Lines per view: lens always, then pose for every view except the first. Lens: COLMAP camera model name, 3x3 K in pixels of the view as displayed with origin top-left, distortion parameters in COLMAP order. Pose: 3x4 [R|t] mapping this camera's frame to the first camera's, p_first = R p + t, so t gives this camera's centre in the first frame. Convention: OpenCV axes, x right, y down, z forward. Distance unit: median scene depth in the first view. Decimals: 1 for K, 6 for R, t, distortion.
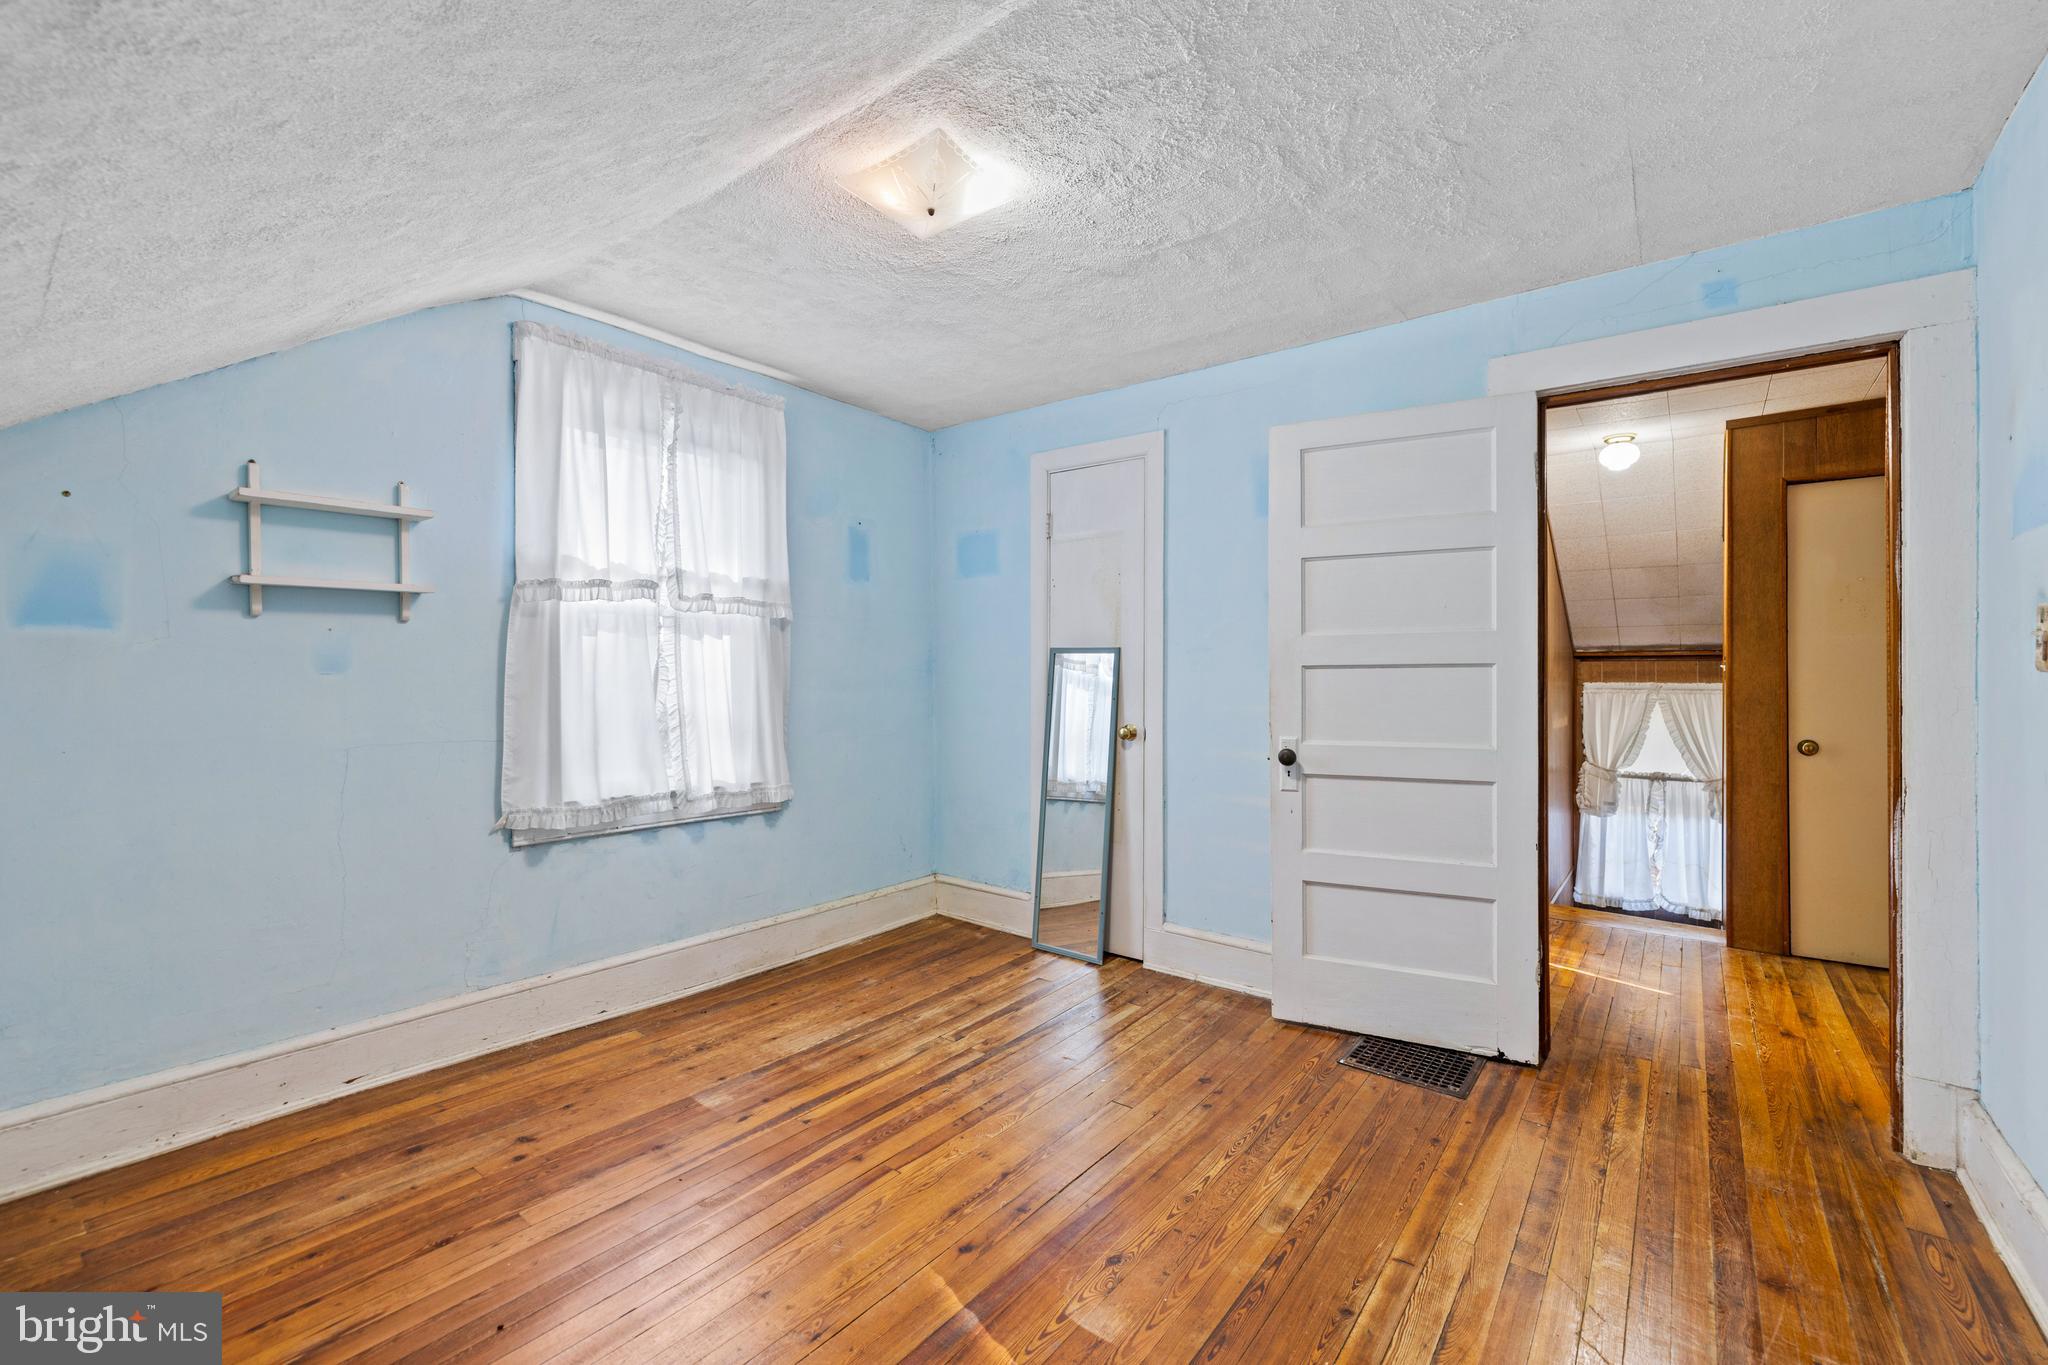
lens RADIAL K [[867.2, 0, 1003.8], [0, 867.2, 681.6], [0, 0, 1]] dist [0.003596, 0.000316]
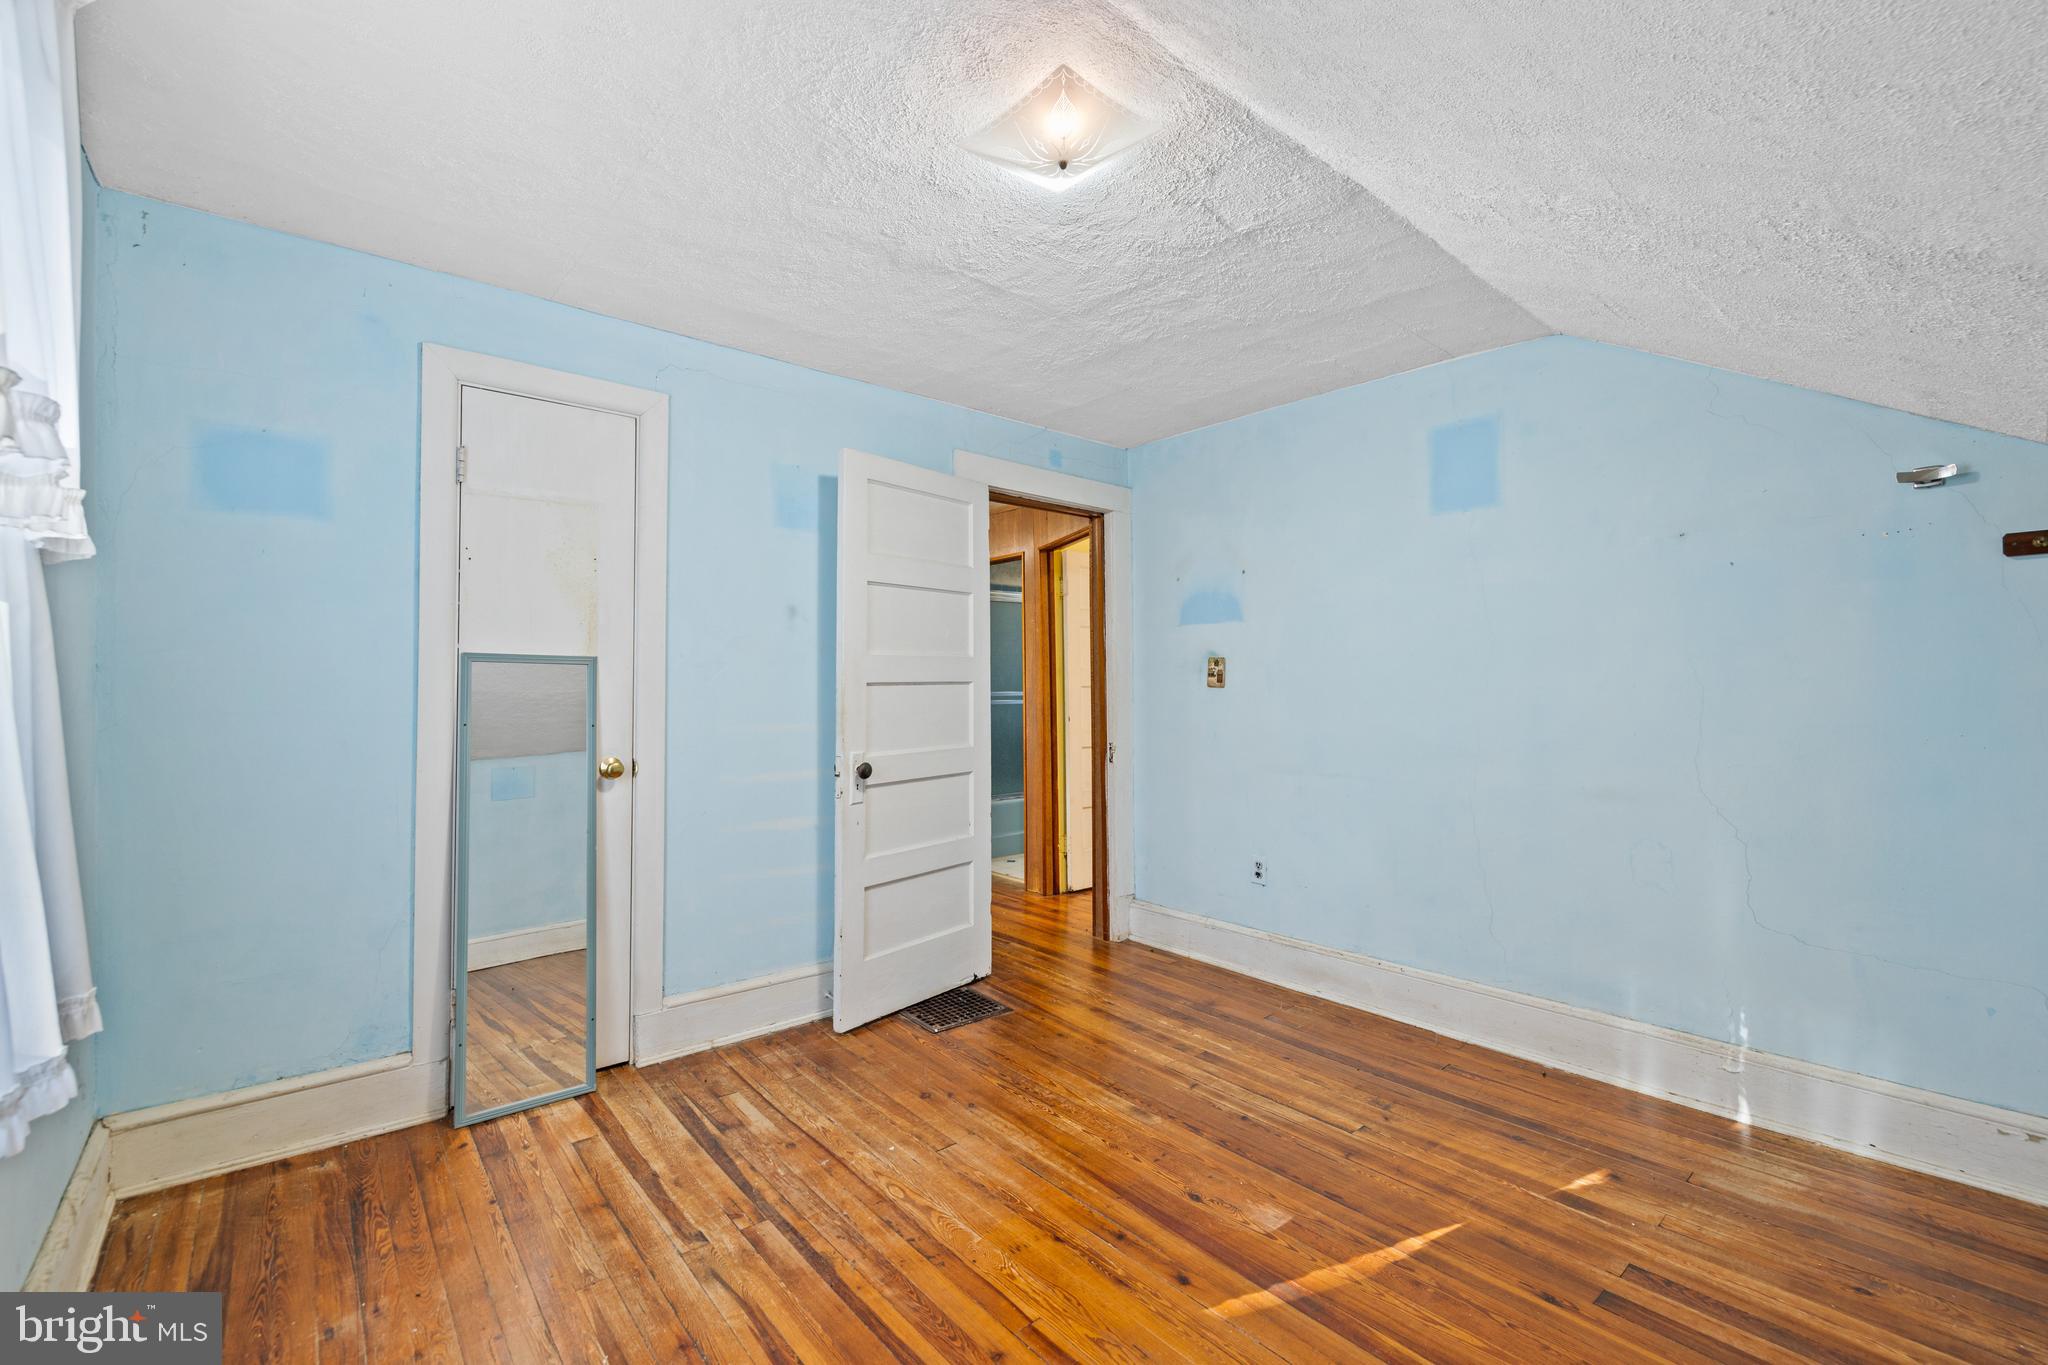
lens RADIAL K [[867.2, 0, 1017.3], [0, 867.2, 672.7], [0, 0, 1]] dist [0.003596, 0.000316]
pose [[0.201380, 0.012536, 0.979433, -0.685499], [0.011738, 0.999815, -0.015210, -0.012669], [-0.979443, 0.014560, 0.201196, 0.636990]]
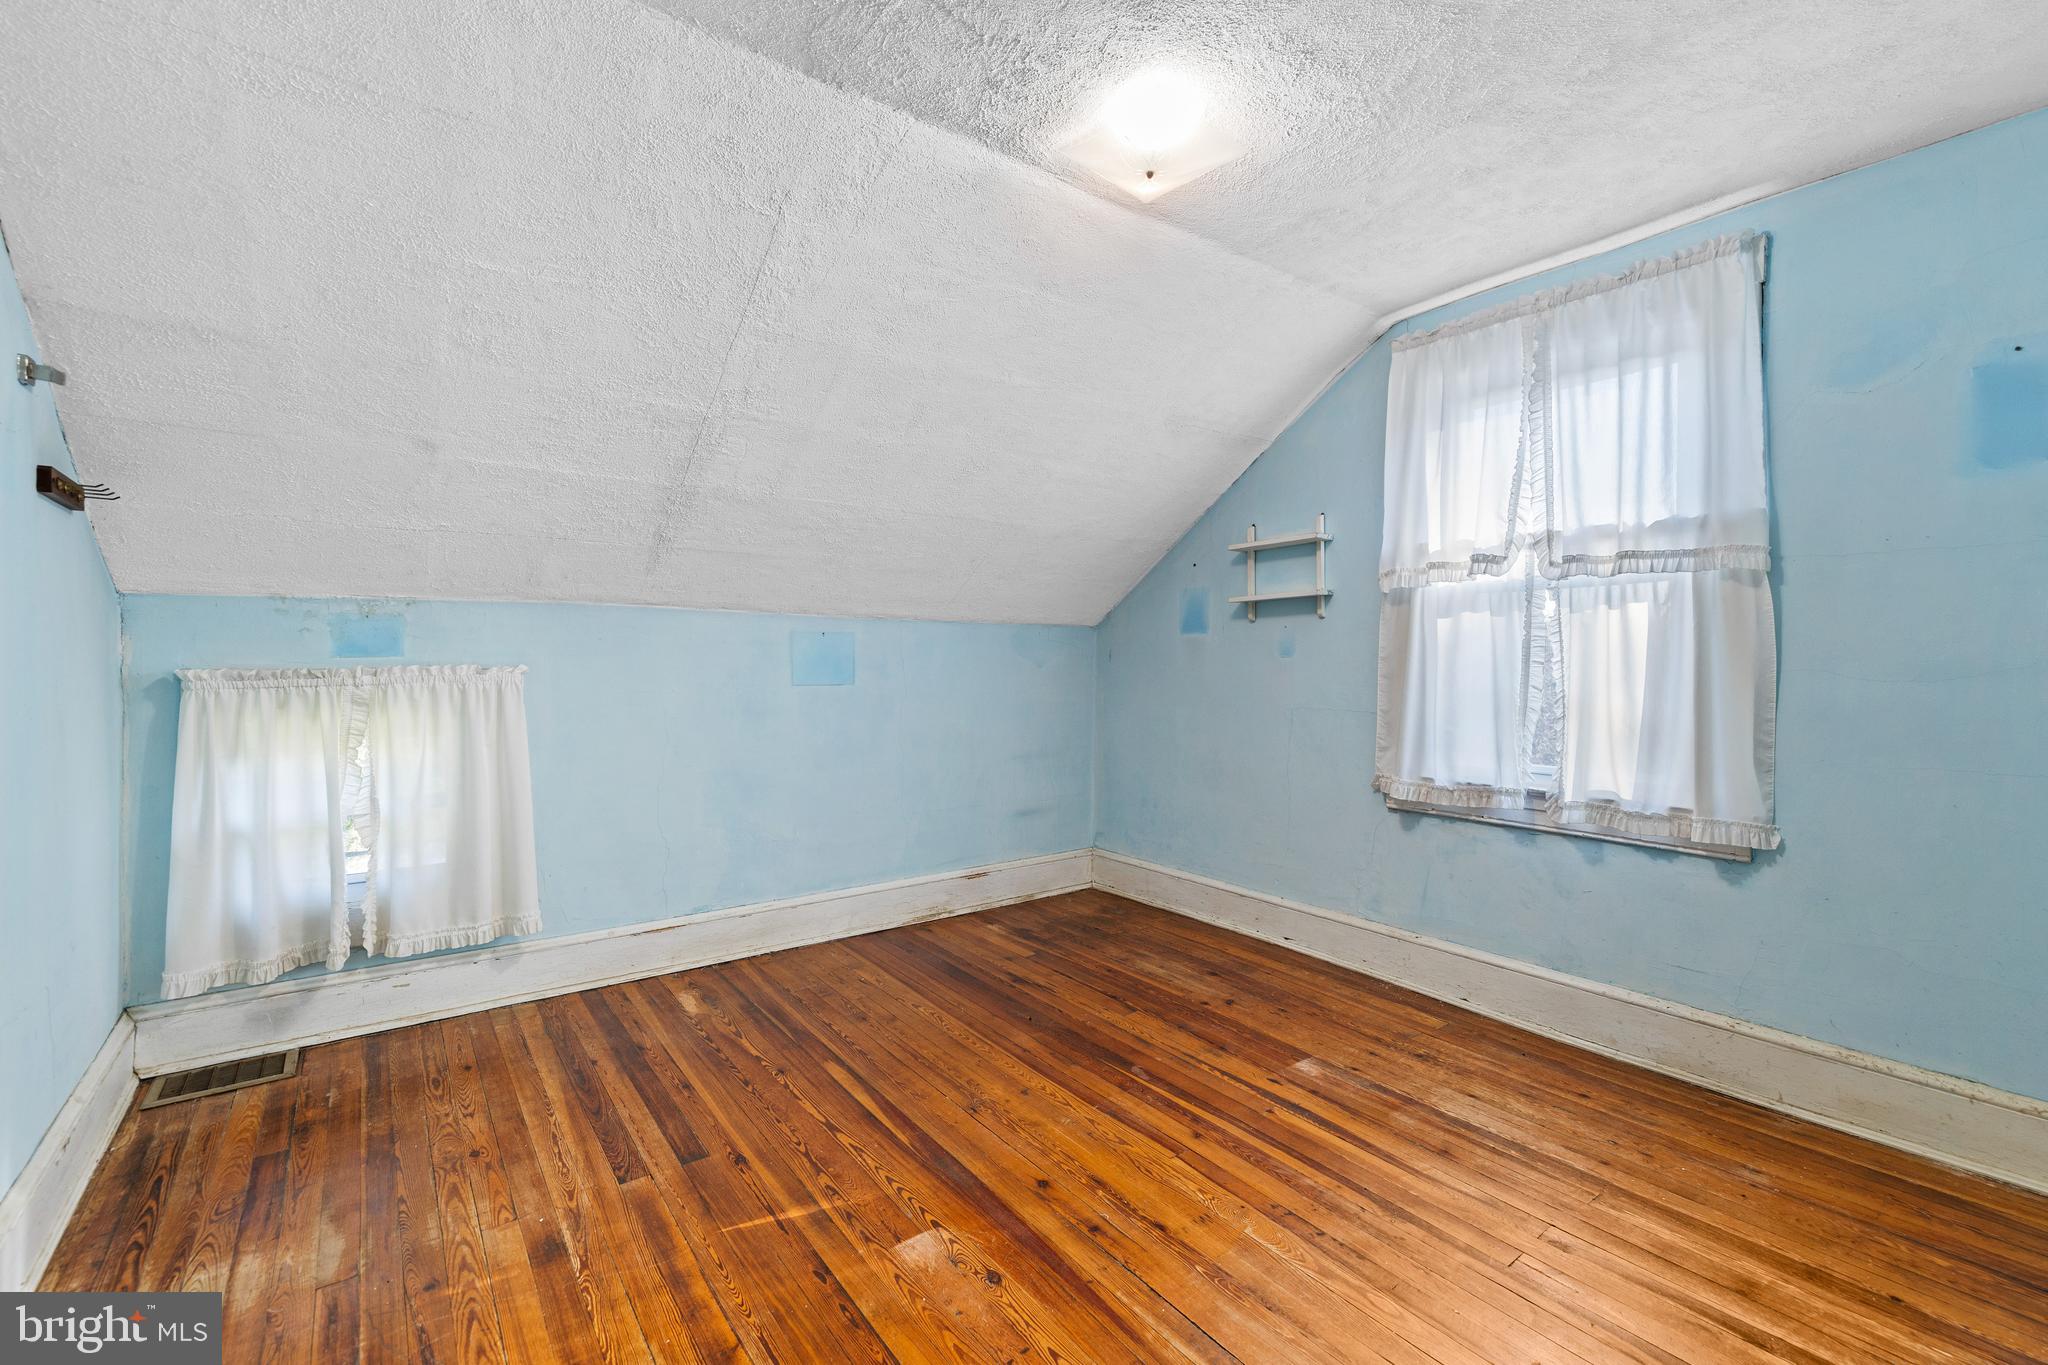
lens RADIAL K [[867.2, 0, 1019.9], [0, 867.2, 675.8], [0, 0, 1]] dist [0.003596, 0.000316]
pose [[-0.254049, 0.012048, -0.967116, 0.651168], [-0.009737, 0.999840, 0.015014, 0.004617], [0.967142, 0.013231, -0.253891, 0.807261]]
